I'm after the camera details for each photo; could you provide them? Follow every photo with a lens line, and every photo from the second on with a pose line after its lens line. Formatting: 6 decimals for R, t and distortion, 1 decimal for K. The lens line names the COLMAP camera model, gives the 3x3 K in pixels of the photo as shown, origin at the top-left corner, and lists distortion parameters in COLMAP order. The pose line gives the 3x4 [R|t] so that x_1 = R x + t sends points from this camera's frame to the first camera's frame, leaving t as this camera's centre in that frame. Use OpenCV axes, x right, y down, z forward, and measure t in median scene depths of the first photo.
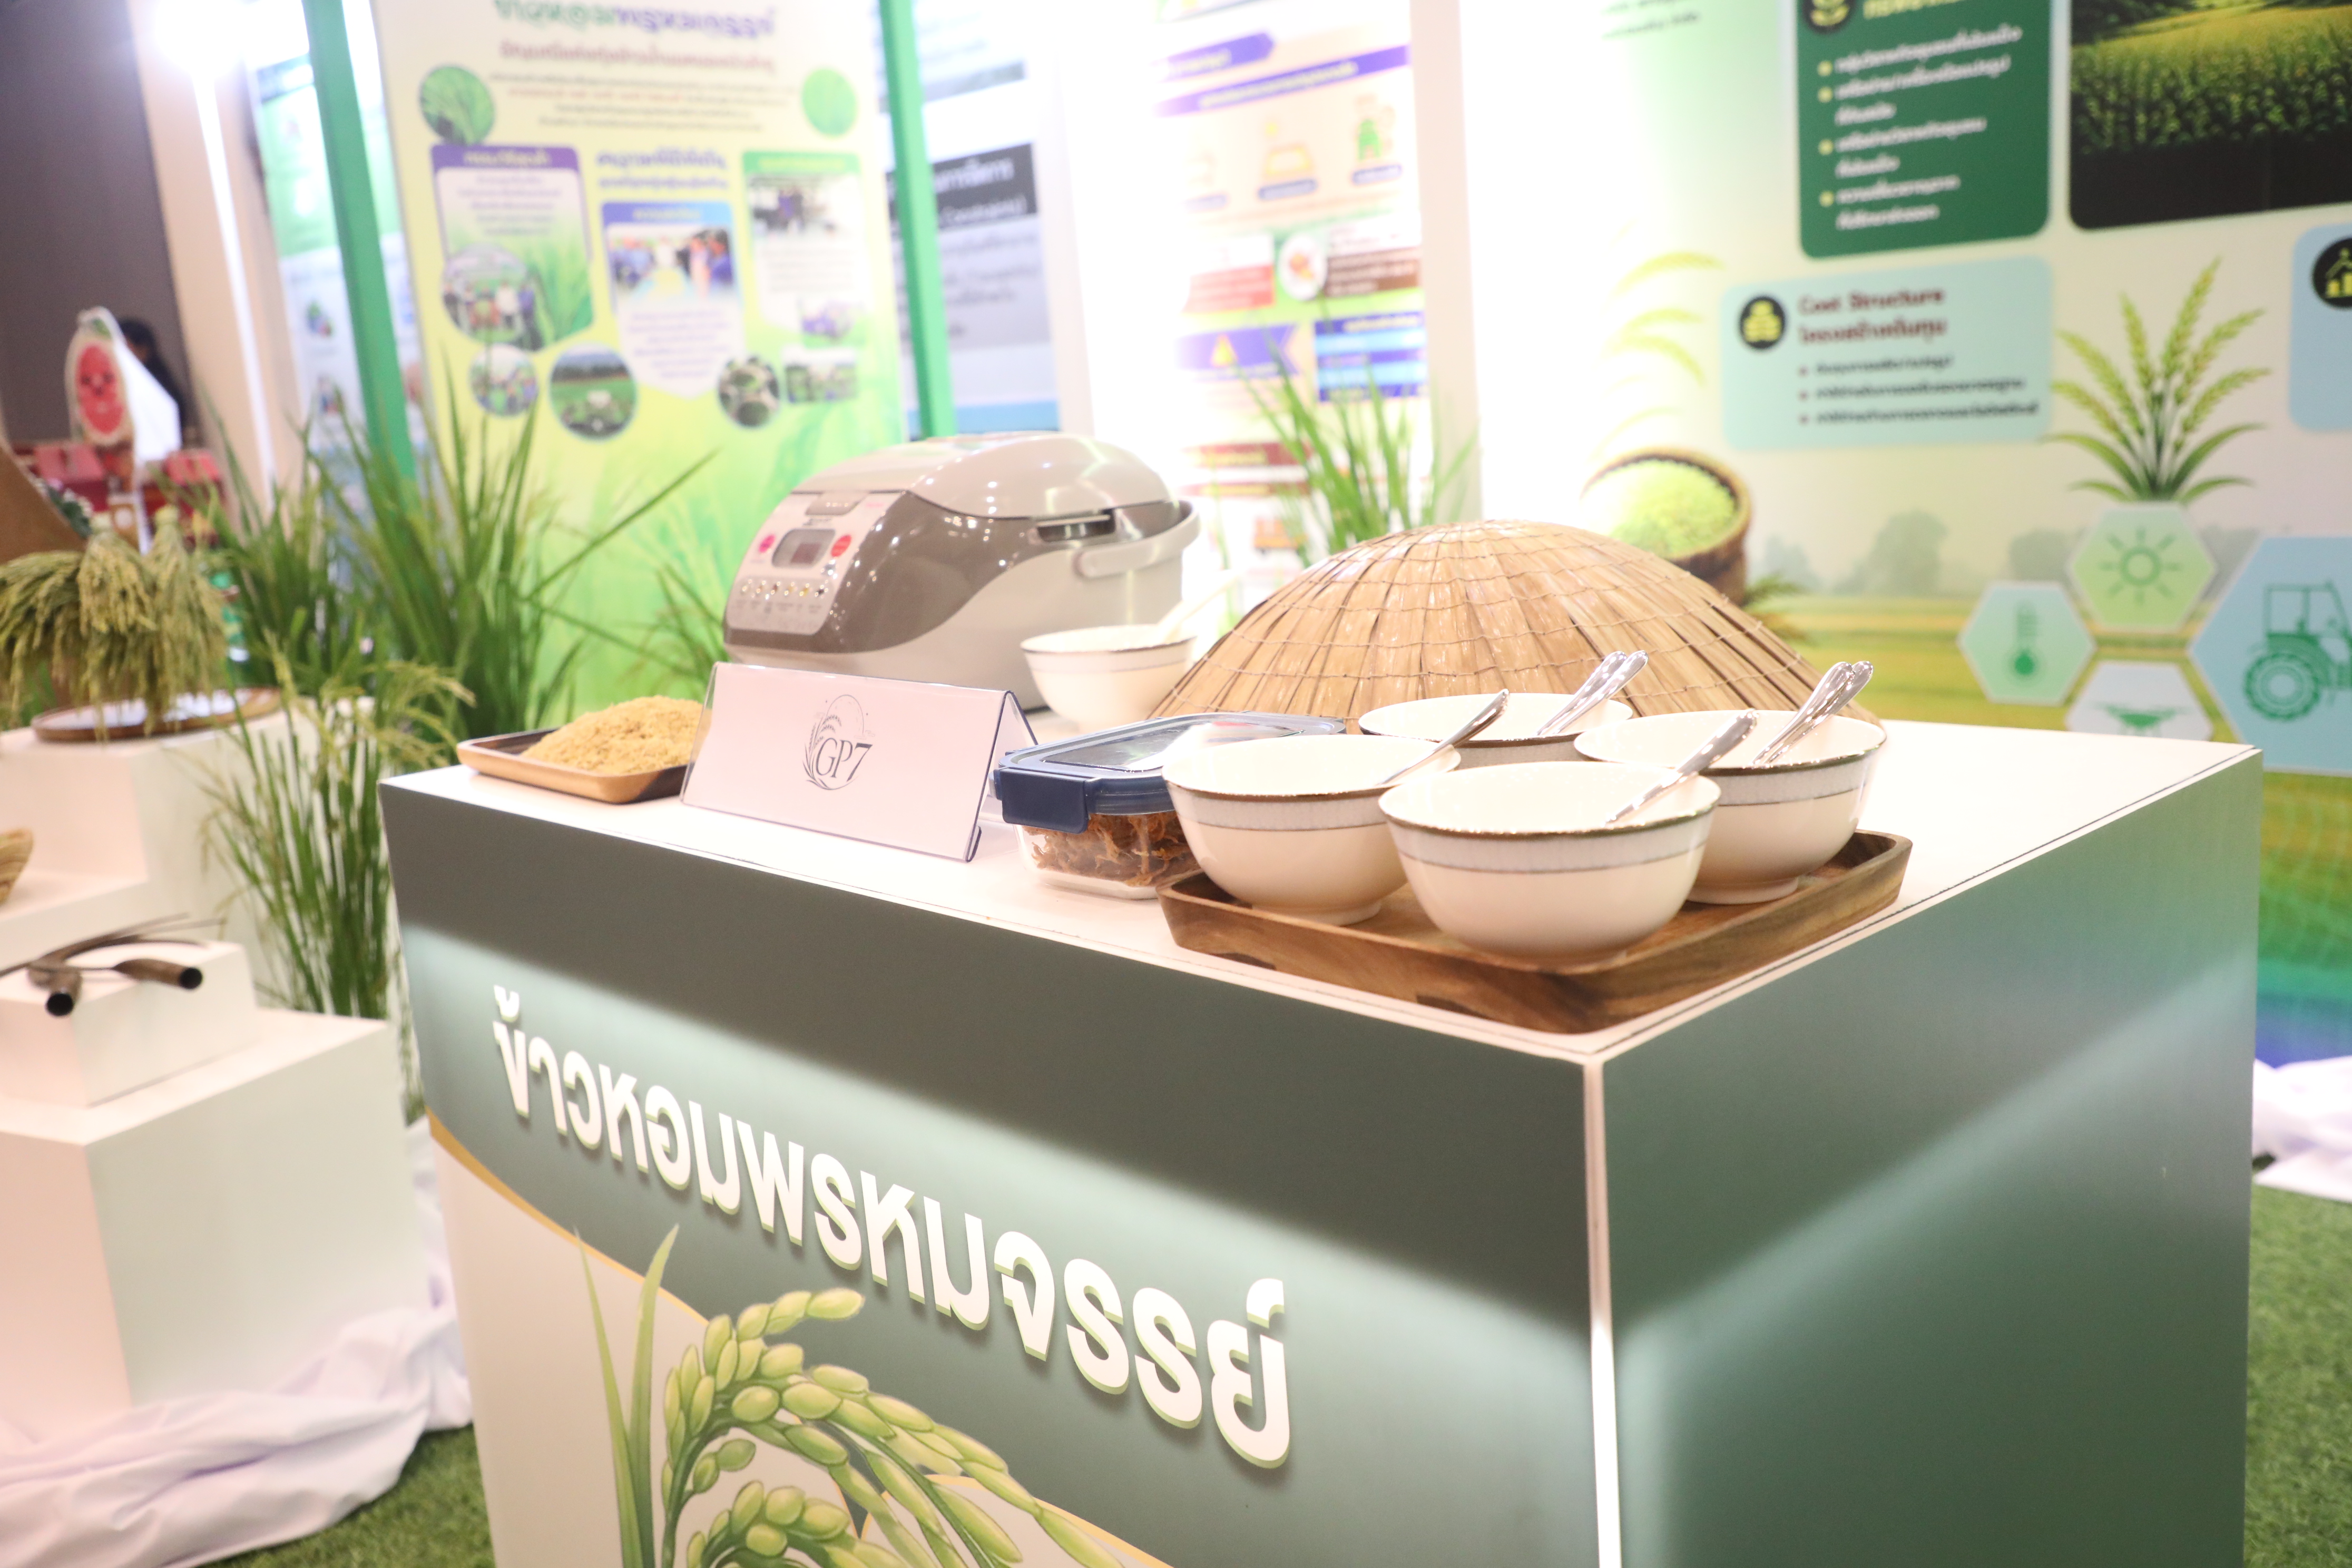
lens RADIAL K [[2029.1, 0, 1175.2], [0, 2029.1, 784.6], [0, 0, 1]] dist [0.000769, 0.000827]
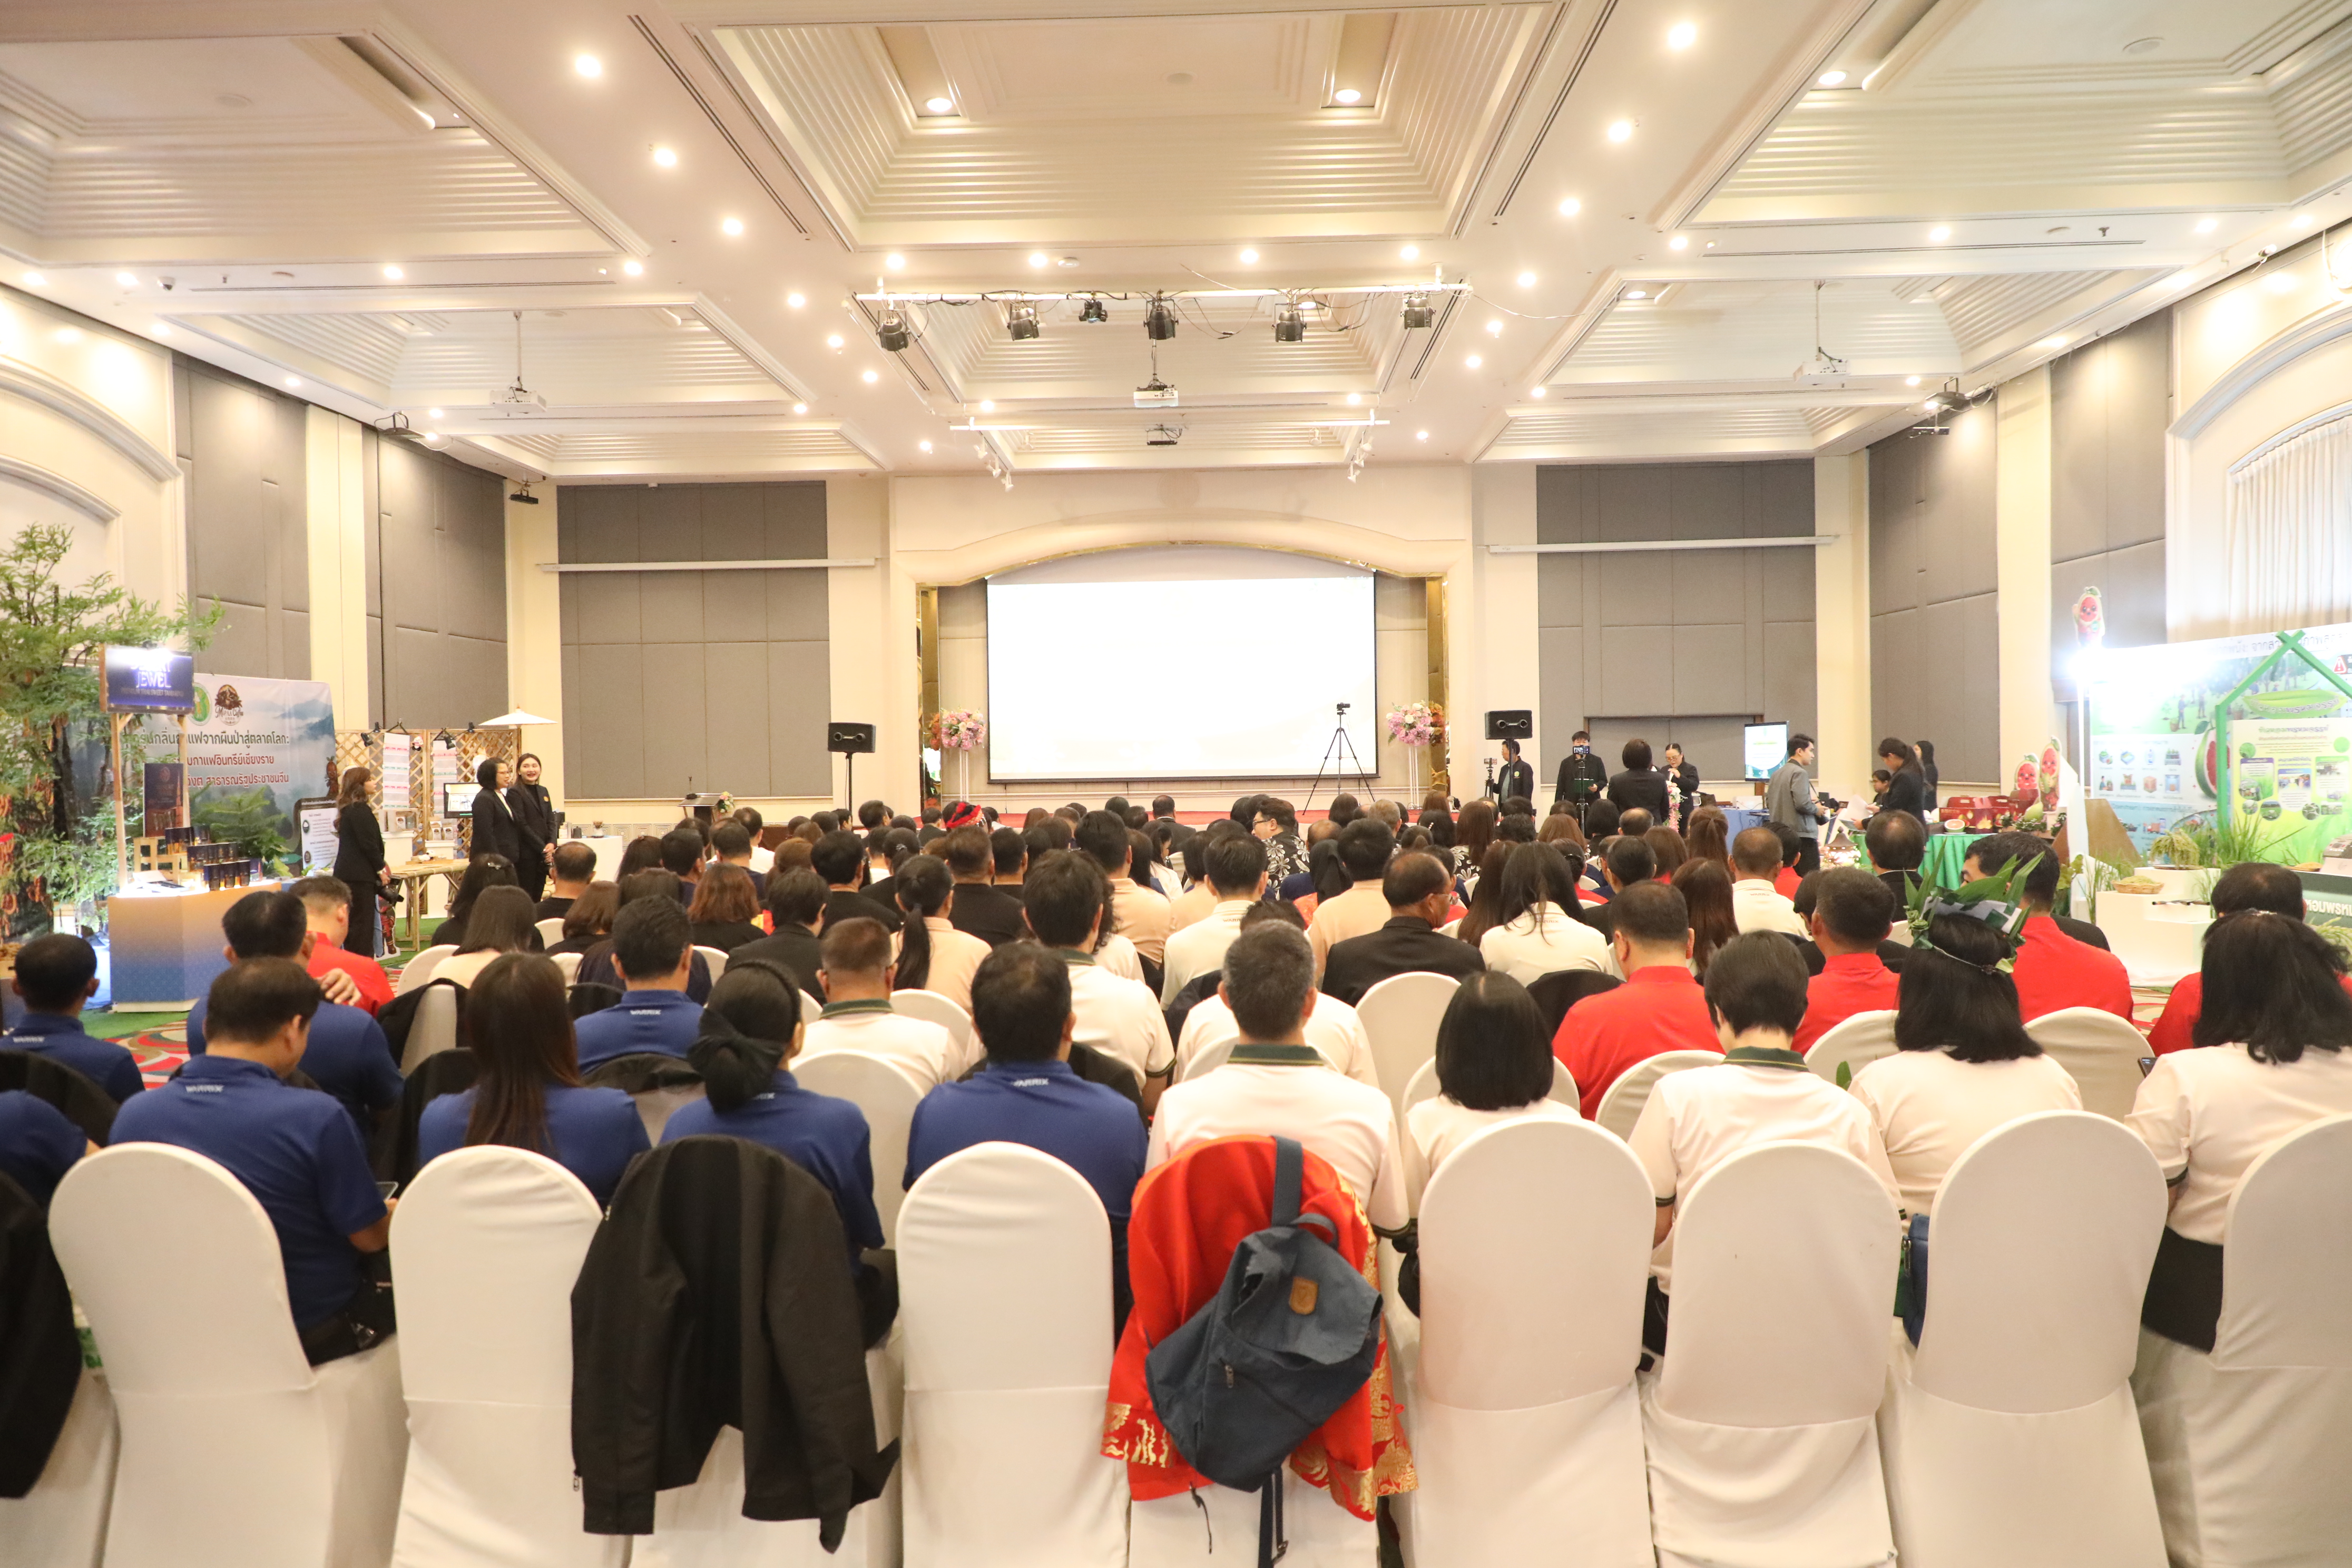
lens RADIAL K [[1605.6, 0, 1167.9], [0, 1605.6, 787.8], [0, 0, 1]] dist [0.008083, 0.005376]
pose [[0.719956, 0.072626, -0.690210, 0.423244], [-0.165451, 0.983797, -0.069064, 0.413421], [0.674010, 0.163919, 0.720306, -3.257700]]
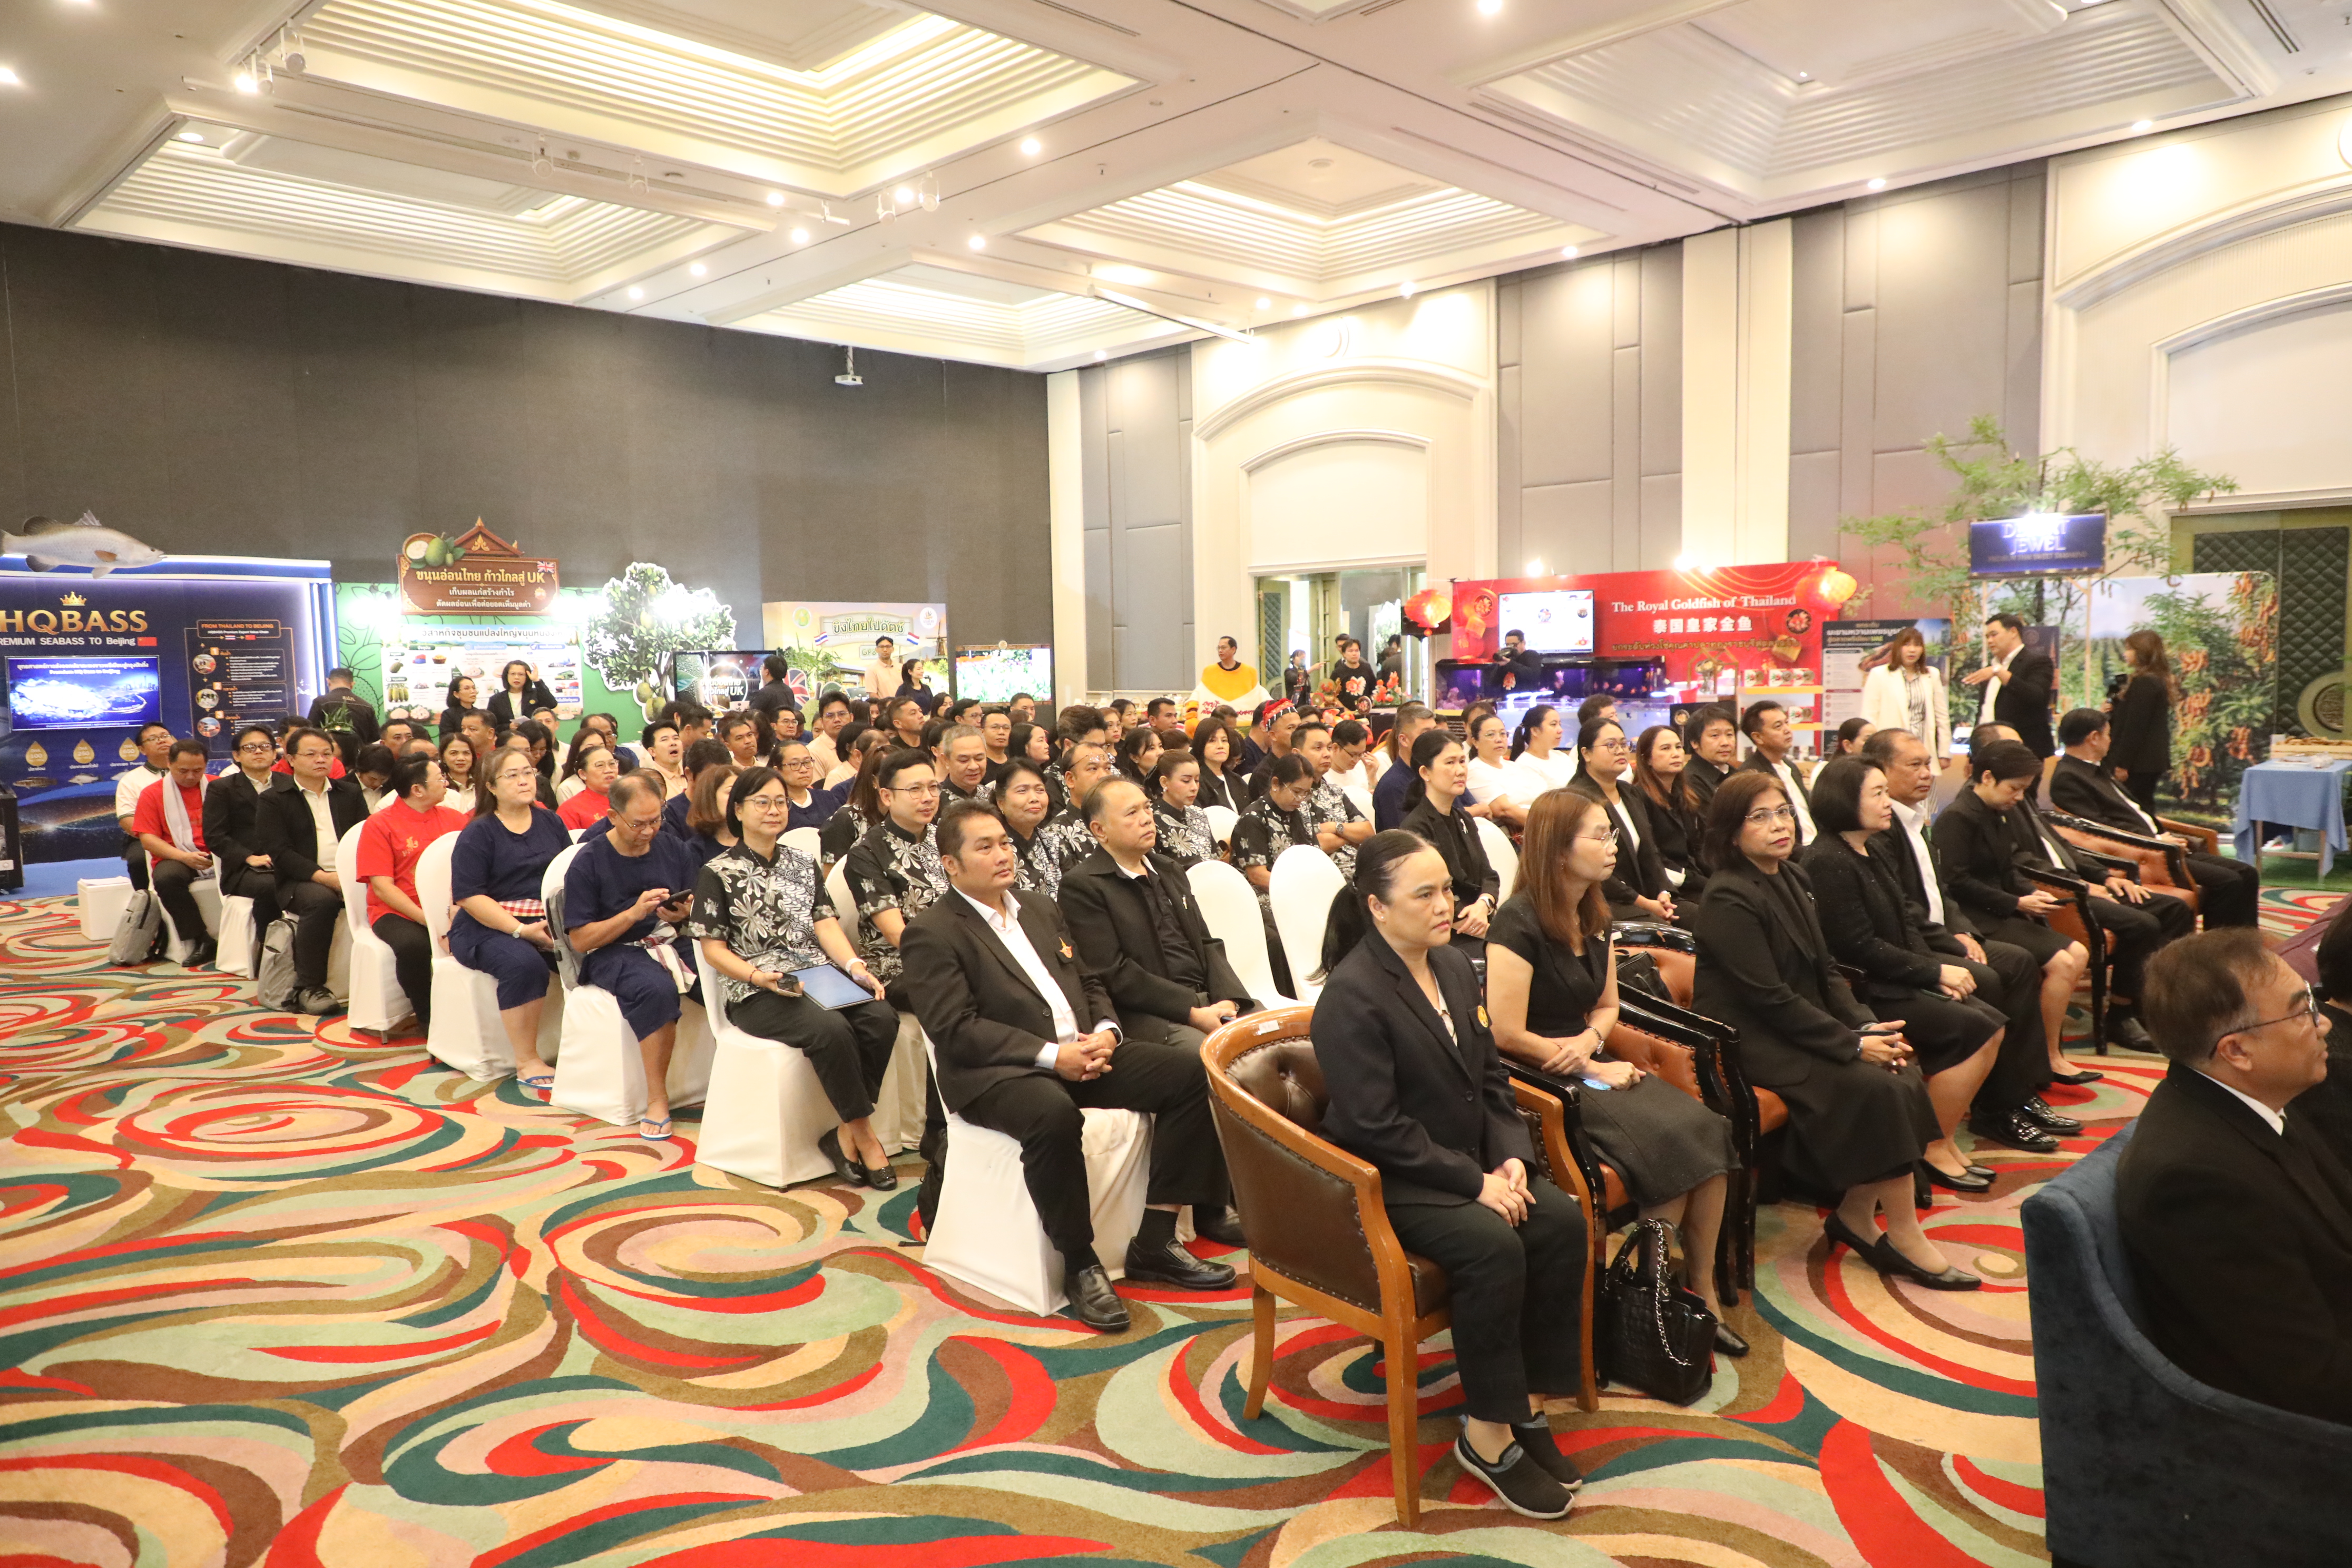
lens RADIAL K [[1605.6, 0, 1178.4], [0, 1605.6, 781.9], [0, 0, 1]] dist [0.008083, 0.005376]
pose [[-0.993096, 0.096271, -0.067026, -1.560552], [0.074633, 0.959358, 0.272143, -0.373648], [0.090502, 0.265262, -0.959919, 1.567733]]
